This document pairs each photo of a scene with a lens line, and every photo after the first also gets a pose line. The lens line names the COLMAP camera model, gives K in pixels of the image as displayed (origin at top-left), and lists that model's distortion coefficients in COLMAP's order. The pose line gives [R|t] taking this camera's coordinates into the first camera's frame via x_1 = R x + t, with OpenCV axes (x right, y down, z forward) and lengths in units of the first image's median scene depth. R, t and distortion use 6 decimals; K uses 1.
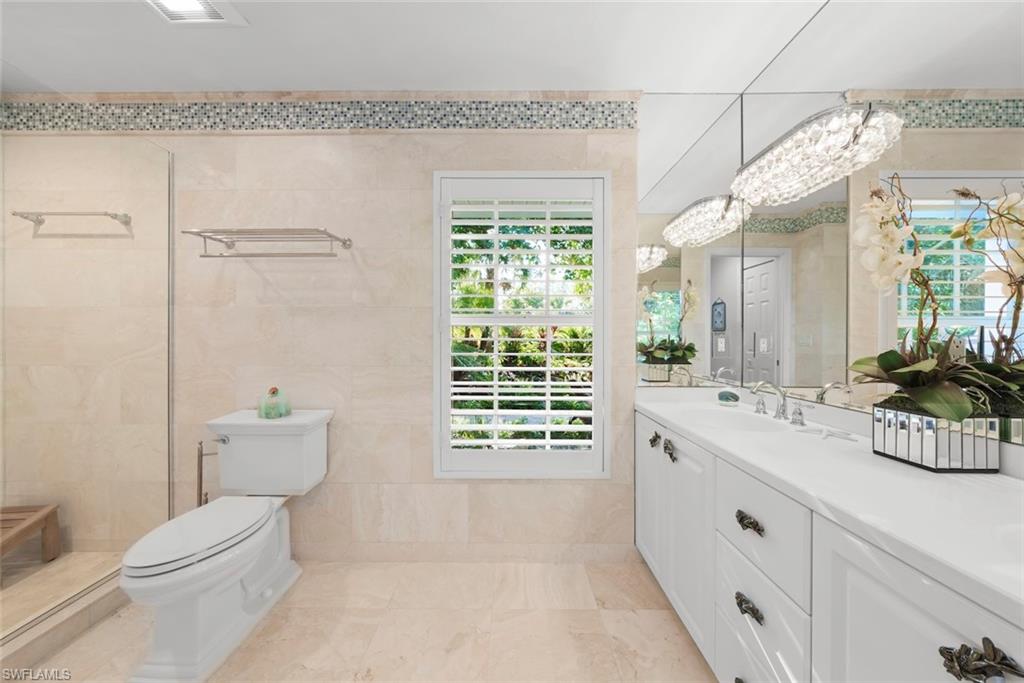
lens RADIAL K [[353.1, 0, 511.4], [0, 353.1, 338.5], [0, 0, 1]] dist [-0.000297, -0.000164]
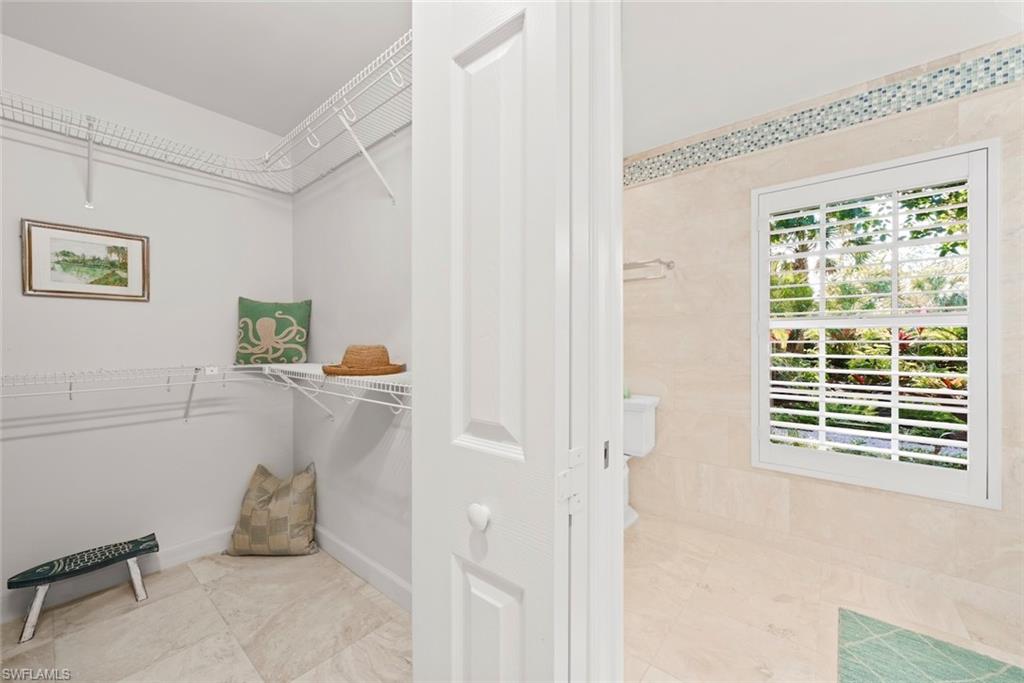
lens RADIAL K [[397.7, 0, 506.6], [0, 397.7, 342.2], [0, 0, 1]] dist [-0.001076, 0.001171]
pose [[0.770541, -0.001493, -0.637388, -0.015640], [0.003653, 0.999991, 0.002073, -0.001474], [0.637379, -0.003926, 0.770540, -0.454540]]
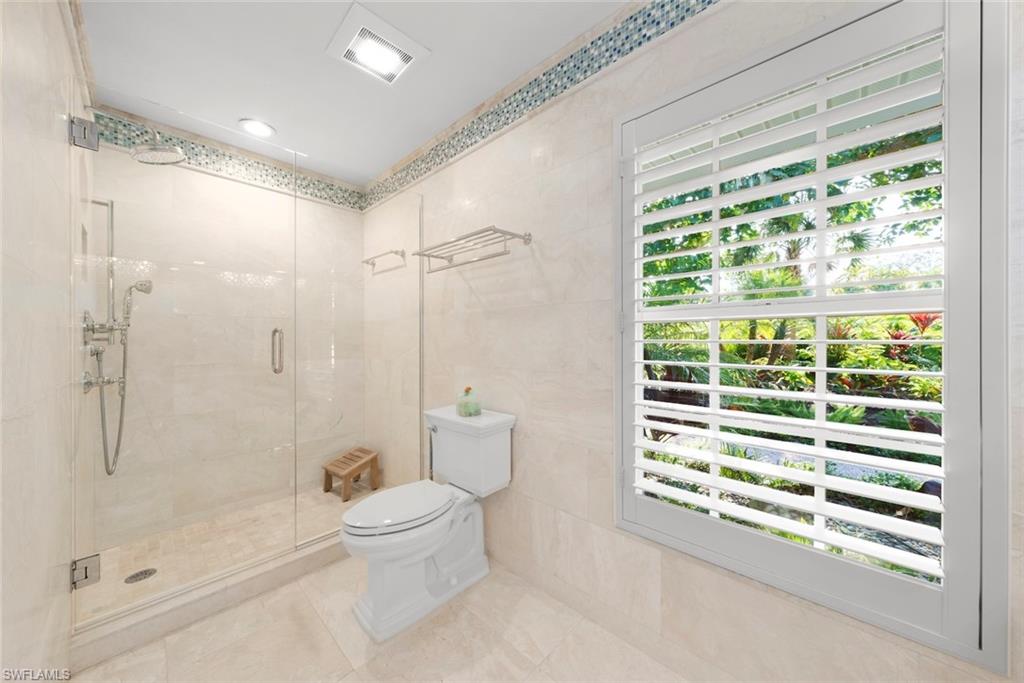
lens RADIAL K [[353.1, 0, 511.3], [0, 353.1, 341.3], [0, 0, 1]] dist [-0.000297, -0.000164]
pose [[0.725695, -0.001070, -0.688015, 0.142325], [0.002499, 0.999996, 0.001081, 0.000337], [0.688012, -0.002503, 0.725695, 0.297661]]
